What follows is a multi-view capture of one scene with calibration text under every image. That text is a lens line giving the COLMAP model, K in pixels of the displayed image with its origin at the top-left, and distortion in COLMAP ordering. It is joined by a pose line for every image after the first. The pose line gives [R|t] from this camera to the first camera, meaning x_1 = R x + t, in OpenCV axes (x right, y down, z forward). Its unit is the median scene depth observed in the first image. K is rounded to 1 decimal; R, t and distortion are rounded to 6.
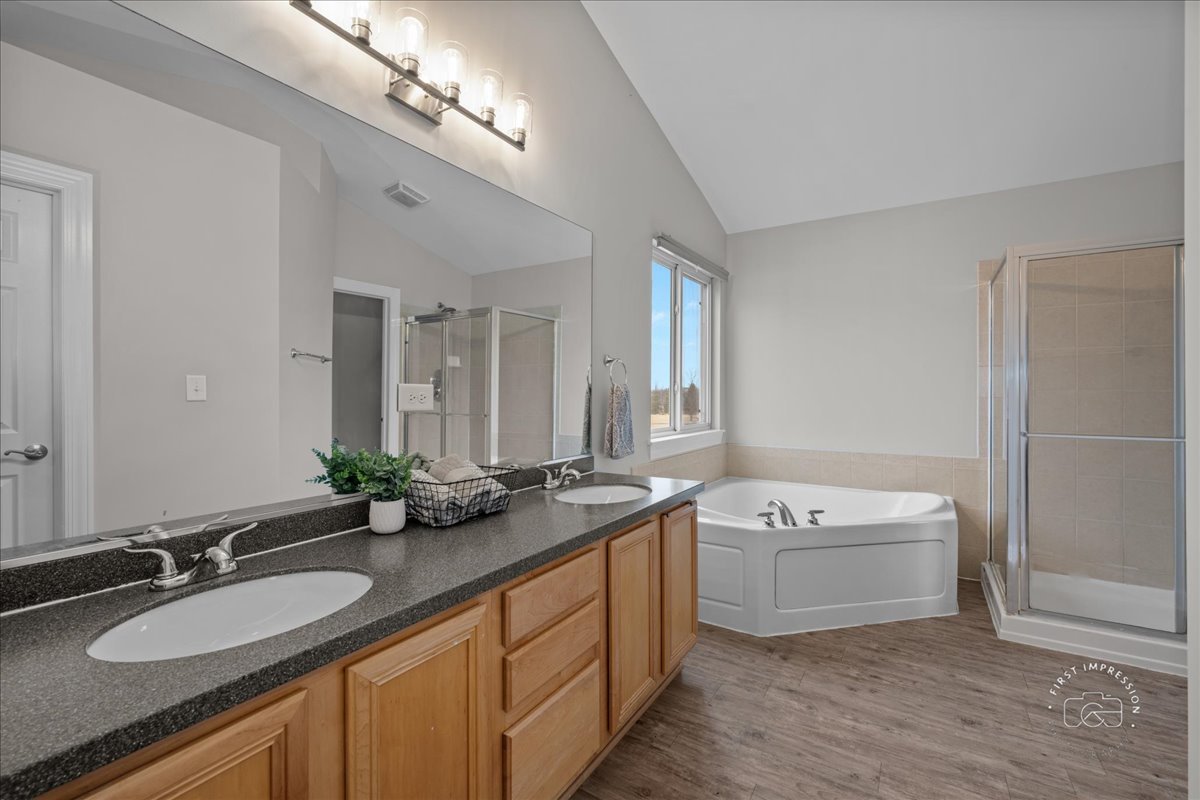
lens RADIAL K [[475.6, 0, 600.0], [0, 475.6, 400.0], [0, 0, 1]] dist [-0.003599, -0.000317]
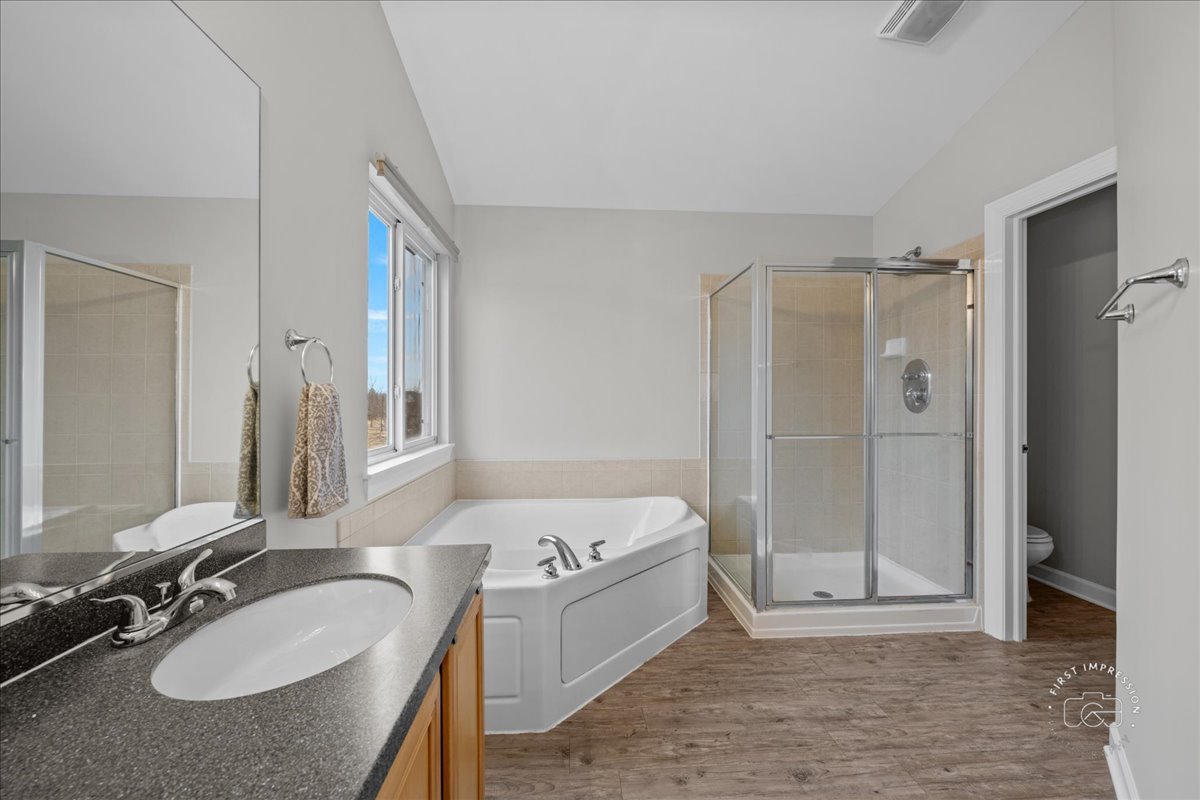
lens RADIAL K [[475.6, 0, 600.0], [0, 475.6, 400.0], [0, 0, 1]] dist [-0.003599, -0.000317]
pose [[0.810911, -0.005198, 0.585147, -0.018893], [0.011083, 0.999918, -0.006476, -0.006573], [-0.585065, 0.011737, 0.810902, 0.346751]]
